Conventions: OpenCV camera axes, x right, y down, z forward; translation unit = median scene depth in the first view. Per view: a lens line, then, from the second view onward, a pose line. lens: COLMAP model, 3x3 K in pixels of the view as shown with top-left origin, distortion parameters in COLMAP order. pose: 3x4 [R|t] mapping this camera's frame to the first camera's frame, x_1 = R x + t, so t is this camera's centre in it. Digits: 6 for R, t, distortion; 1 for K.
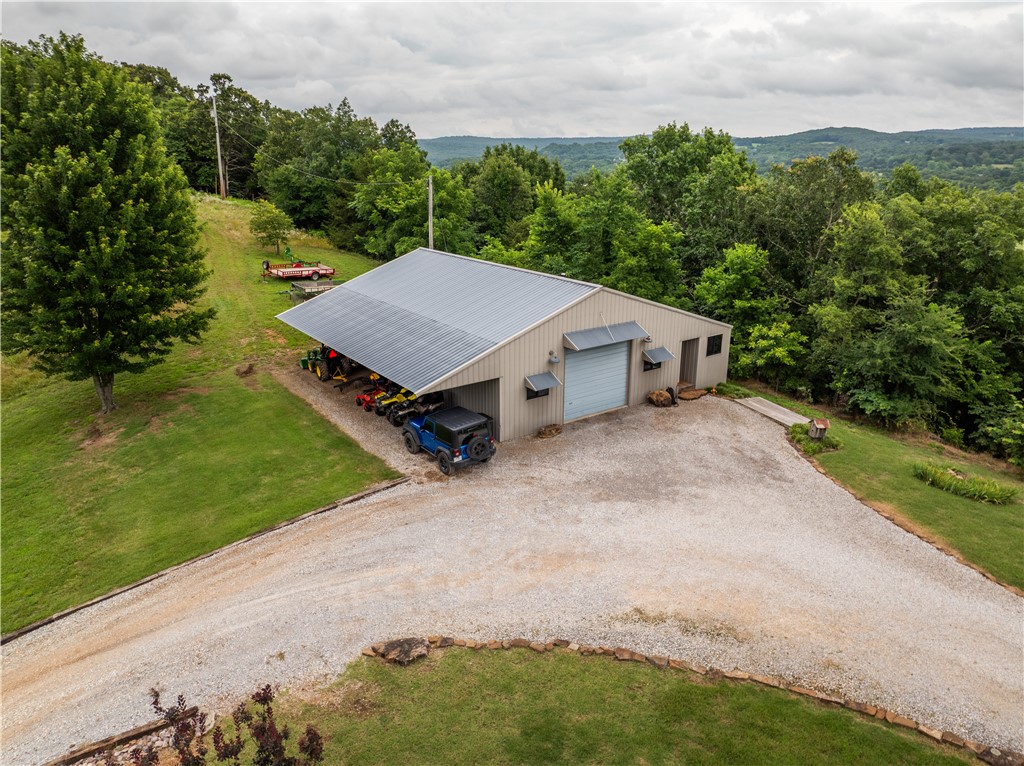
lens RADIAL K [[722.4, 0, 512.0], [0, 722.4, 383.0], [0, 0, 1]] dist [-0.032320, 0.006509]
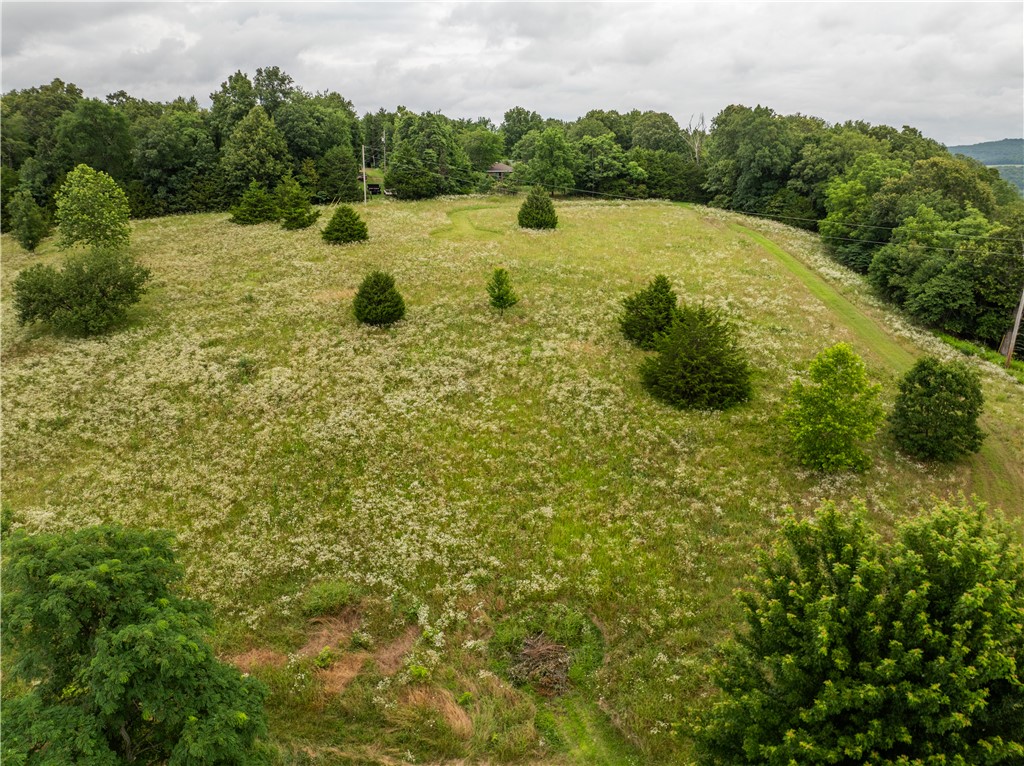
lens RADIAL K [[722.4, 0, 512.0], [0, 722.4, 383.0], [0, 0, 1]] dist [-0.032320, 0.006509]
pose [[0.610476, 0.250054, -0.751526, -0.369326], [-0.253097, 0.960694, 0.114056, -0.482249], [0.750507, 0.120580, 0.649769, 0.258225]]
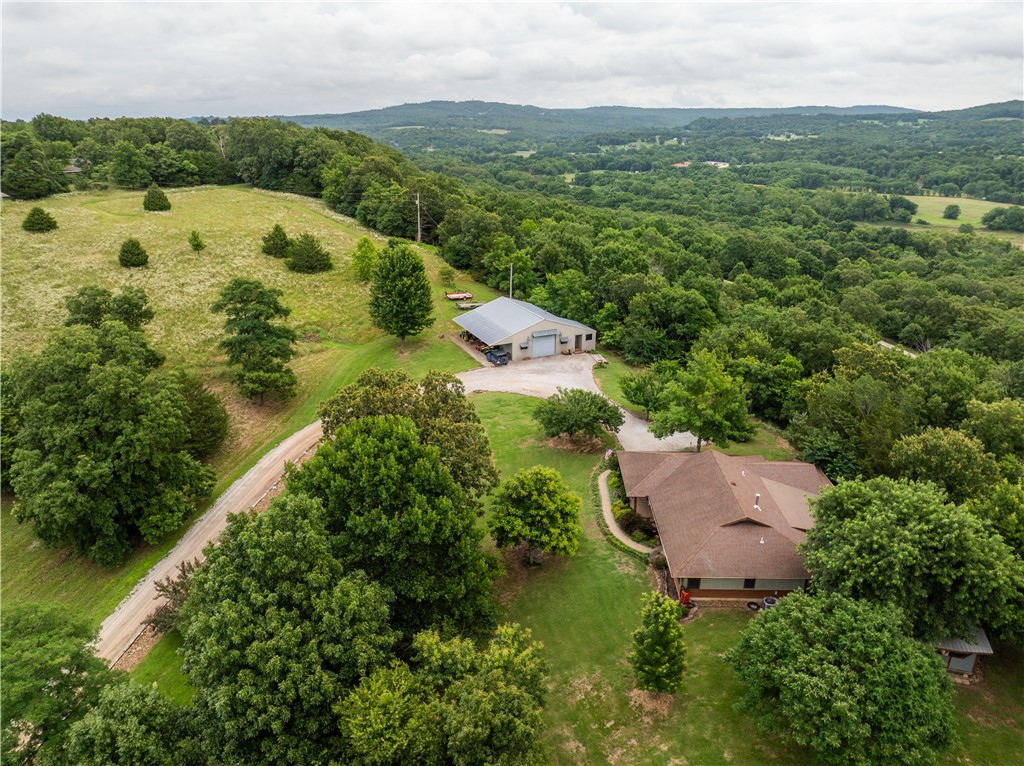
lens RADIAL K [[722.4, 0, 512.0], [0, 722.4, 383.0], [0, 0, 1]] dist [-0.032320, 0.006509]
pose [[0.980863, 0.068096, -0.182401, 0.553612], [-0.060763, 0.997115, 0.045501, 0.024026], [0.184973, -0.033547, 0.982171, -2.192077]]
